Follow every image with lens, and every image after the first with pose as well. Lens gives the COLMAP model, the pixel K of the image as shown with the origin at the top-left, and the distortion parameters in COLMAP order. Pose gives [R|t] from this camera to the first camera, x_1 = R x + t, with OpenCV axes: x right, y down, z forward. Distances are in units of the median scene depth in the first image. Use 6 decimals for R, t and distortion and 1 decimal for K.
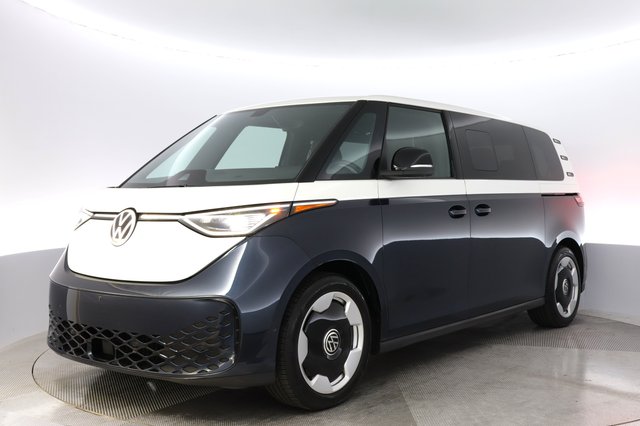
lens RADIAL K [[522.7, 0, 320.0], [0, 522.7, 213.0], [0, 0, 1]] dist [-0.036201, -0.001229]
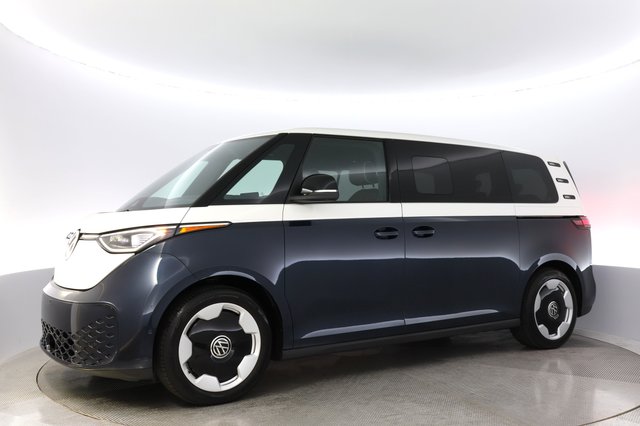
lens RADIAL K [[522.7, 0, 320.0], [0, 522.7, 213.0], [0, 0, 1]] dist [-0.036201, -0.001229]
pose [[0.999173, 0.001795, -0.040624, 0.206789], [-0.003501, 0.999113, -0.041961, 0.001613], [0.040513, 0.042069, 0.998293, -0.101751]]
